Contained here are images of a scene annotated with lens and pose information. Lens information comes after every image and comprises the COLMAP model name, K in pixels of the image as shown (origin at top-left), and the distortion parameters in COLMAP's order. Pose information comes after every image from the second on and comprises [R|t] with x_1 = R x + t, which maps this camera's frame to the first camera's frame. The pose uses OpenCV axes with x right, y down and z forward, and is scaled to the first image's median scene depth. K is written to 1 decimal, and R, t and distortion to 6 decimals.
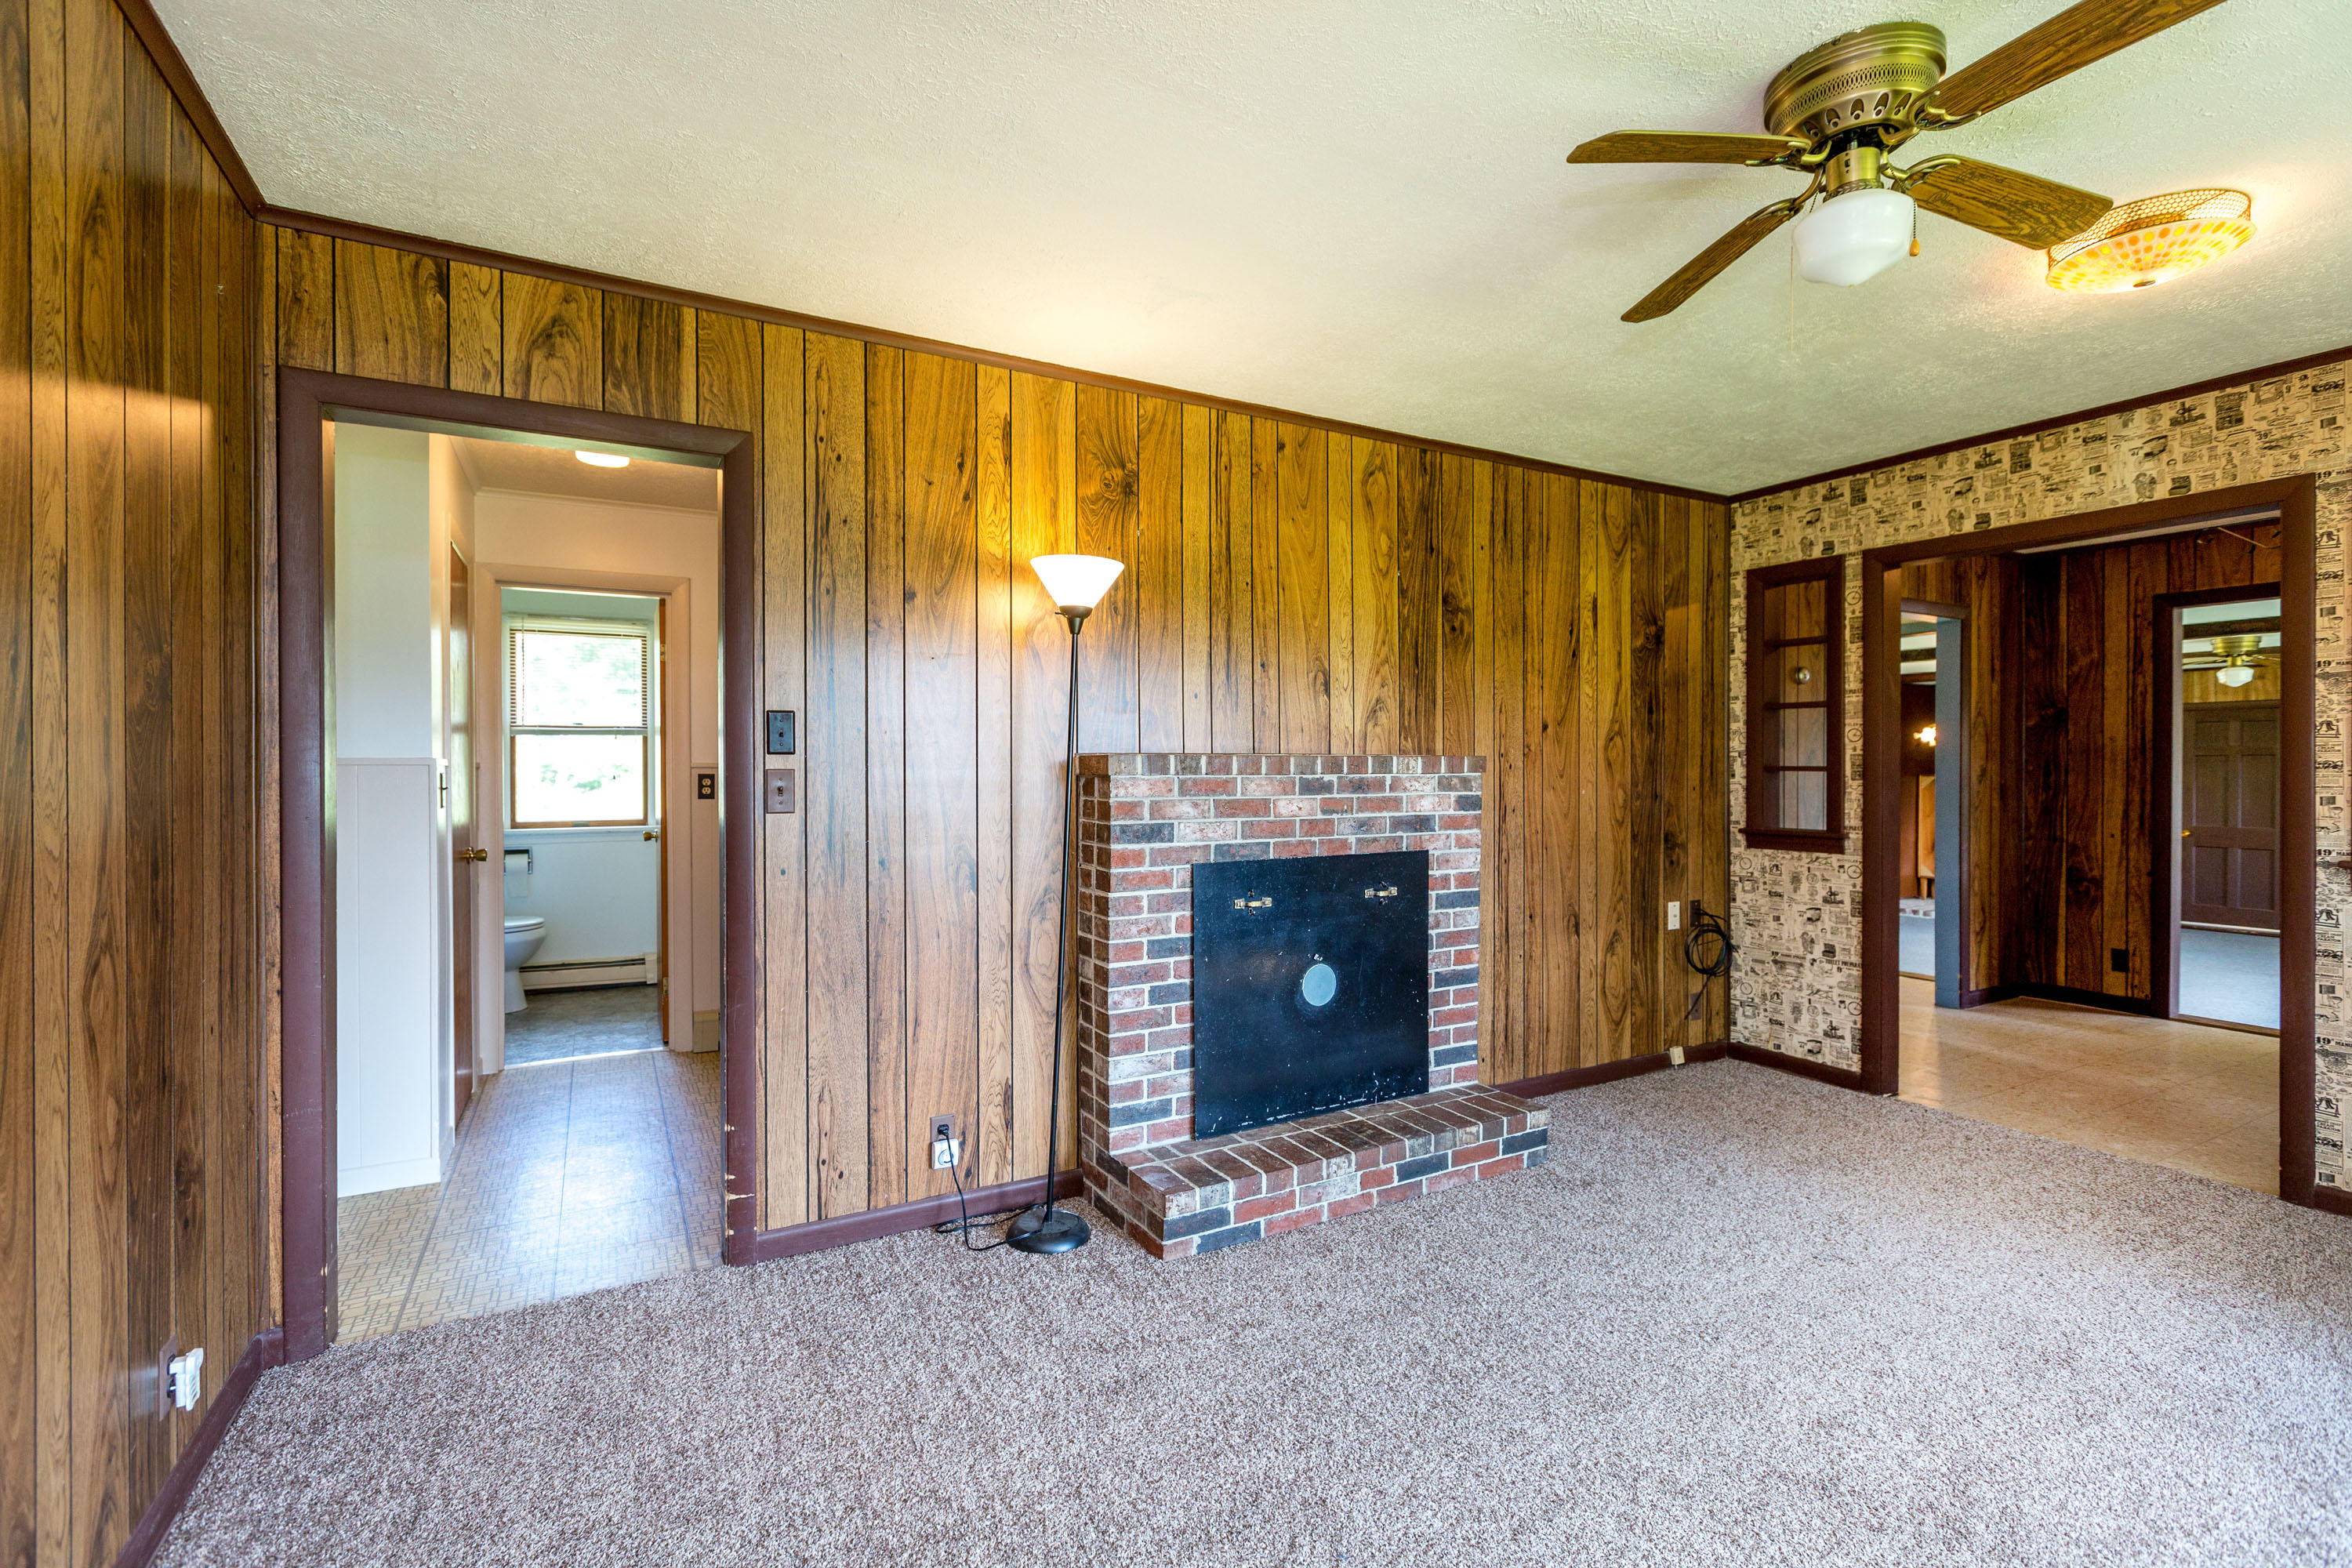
lens RADIAL K [[1076.6, 0, 1166.5], [0, 1076.6, 779.5], [0, 0, 1]] dist [0.000513, 0.000459]
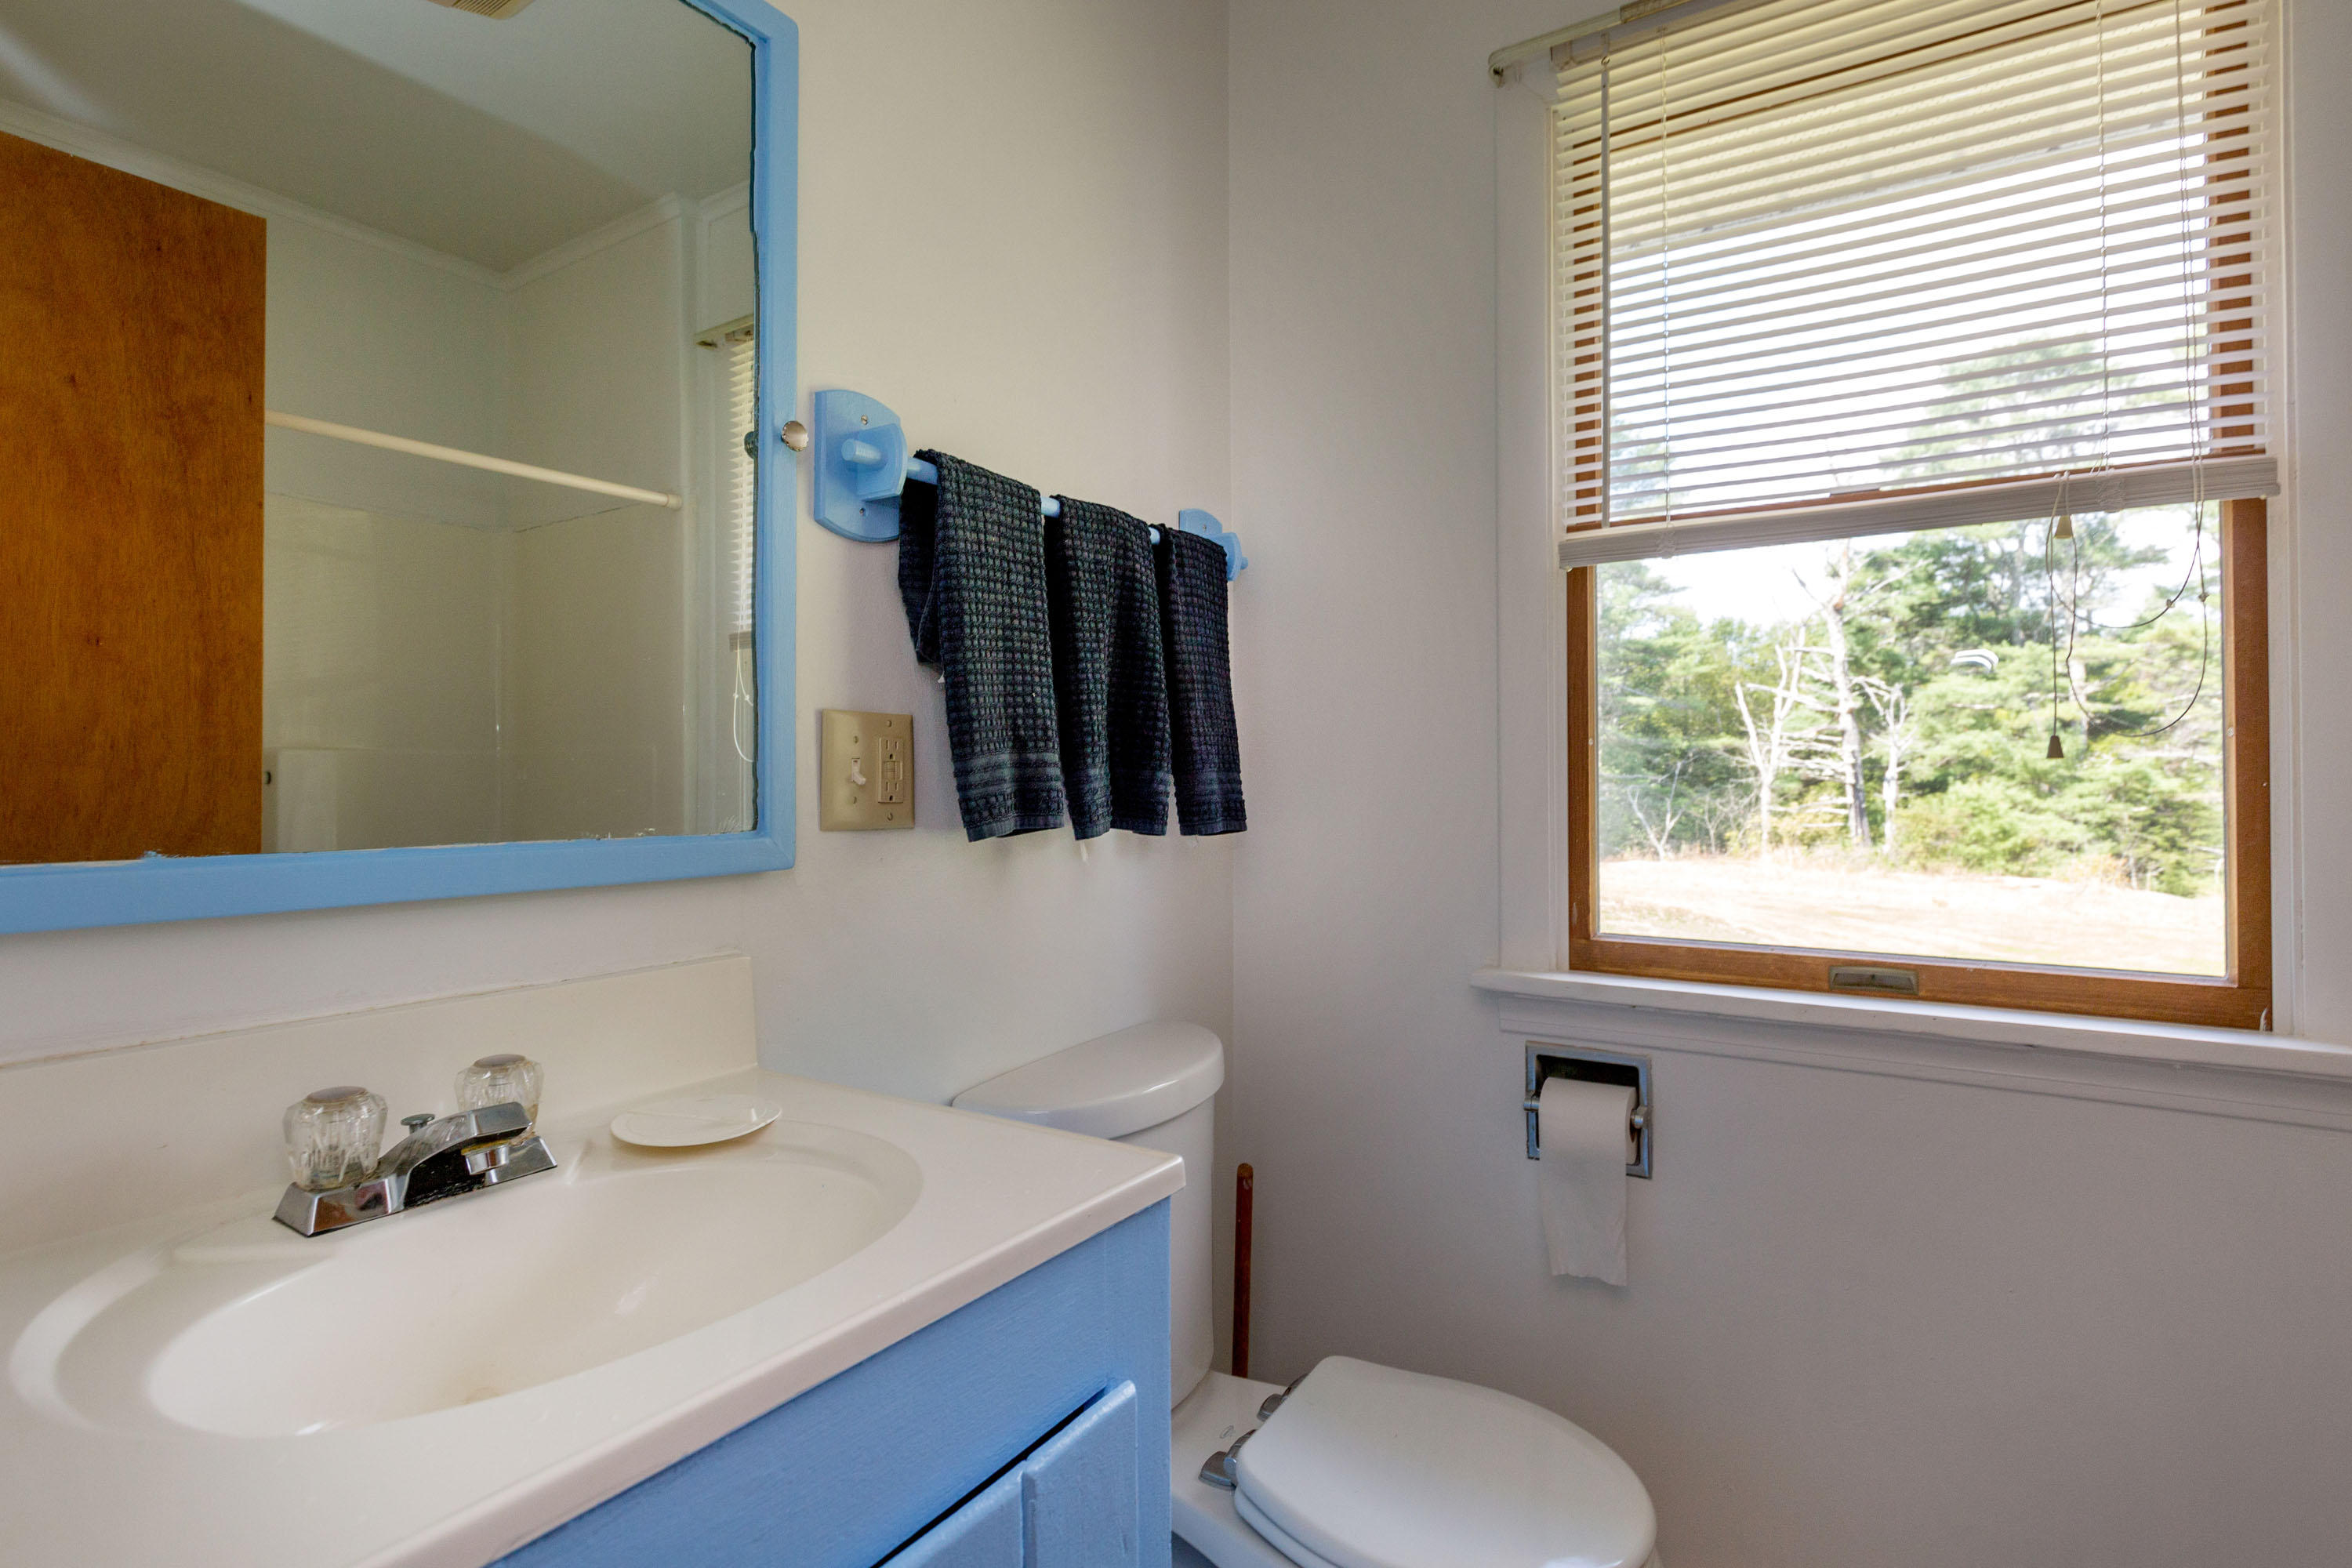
lens RADIAL K [[1186.5, 0, 1171.0], [0, 1186.5, 774.3], [0, 0, 1]] dist [-0.006743, -0.000112]
pose [[0.463618, 0.002819, -0.886031, -0.418790], [-0.007051, 0.999975, -0.000508, 0.005044], [0.886007, 0.006483, 0.463626, 0.799953]]
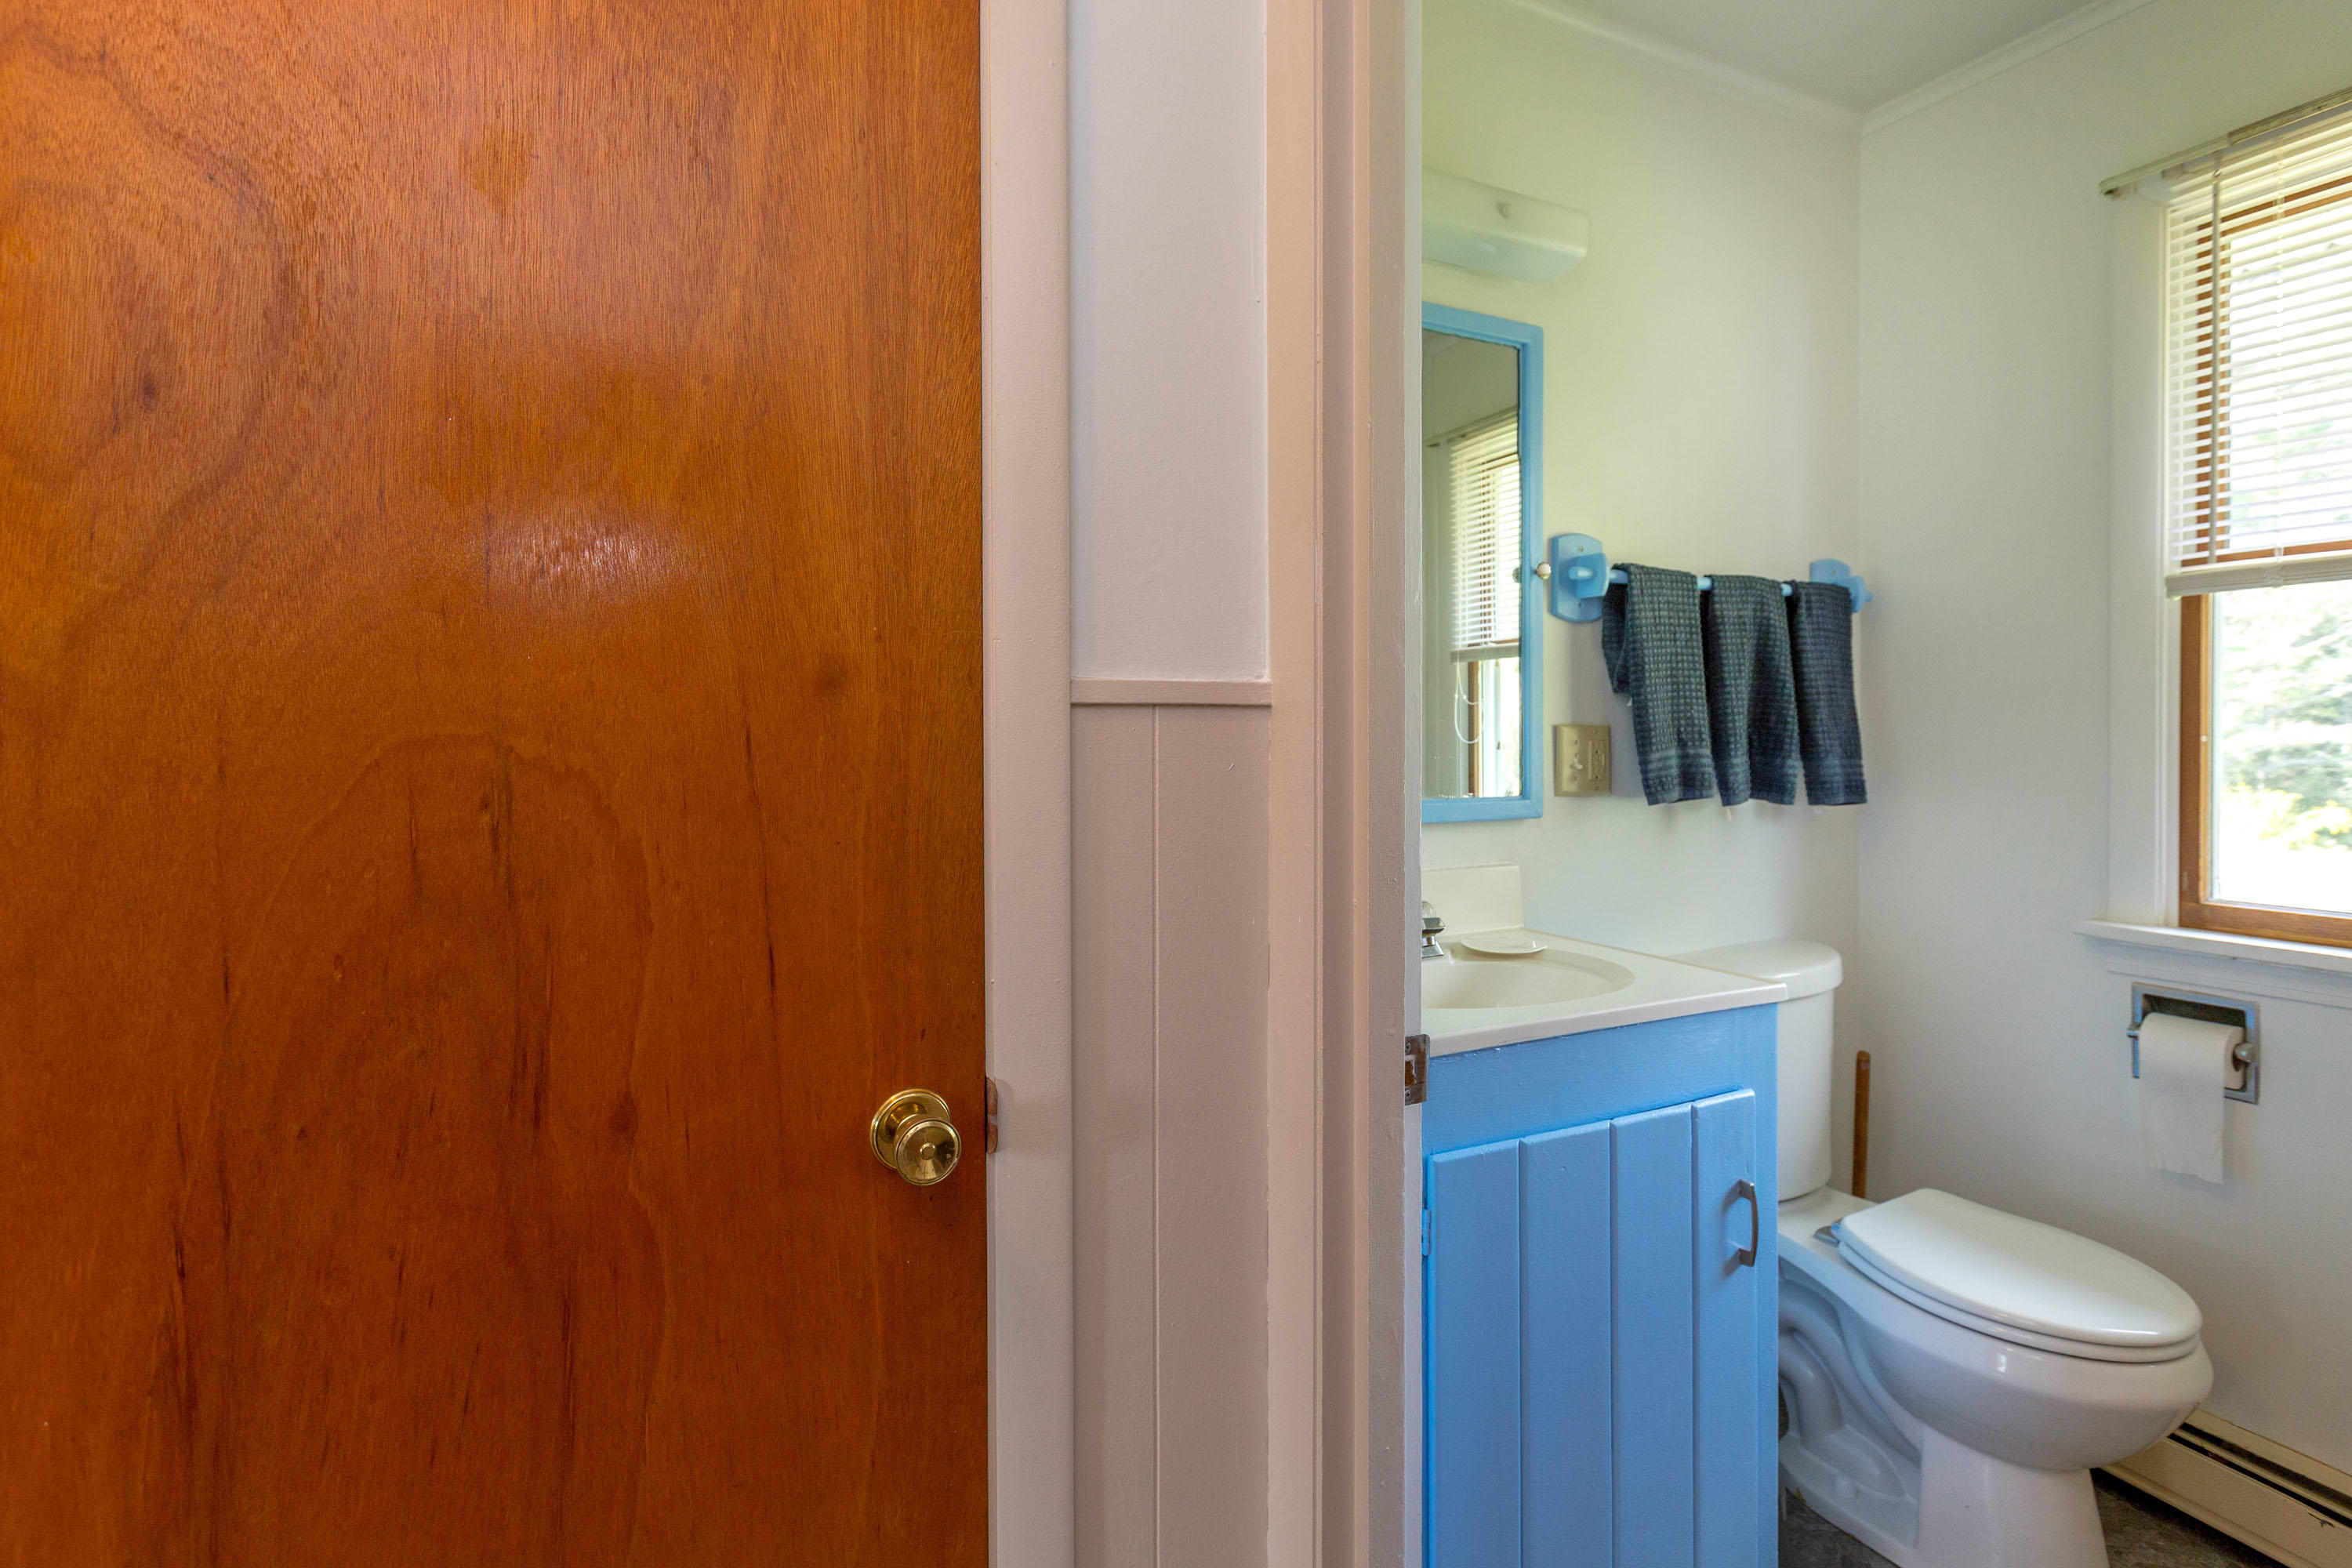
lens RADIAL K [[1076.6, 0, 1174.4], [0, 1076.6, 744.7], [0, 0, 1]] dist [0.000513, 0.000459]
pose [[-0.072057, 0.010944, -0.997340, -0.305478], [-0.005344, 0.999921, 0.011359, -0.002973], [0.997386, 0.006148, -0.071993, 0.752923]]
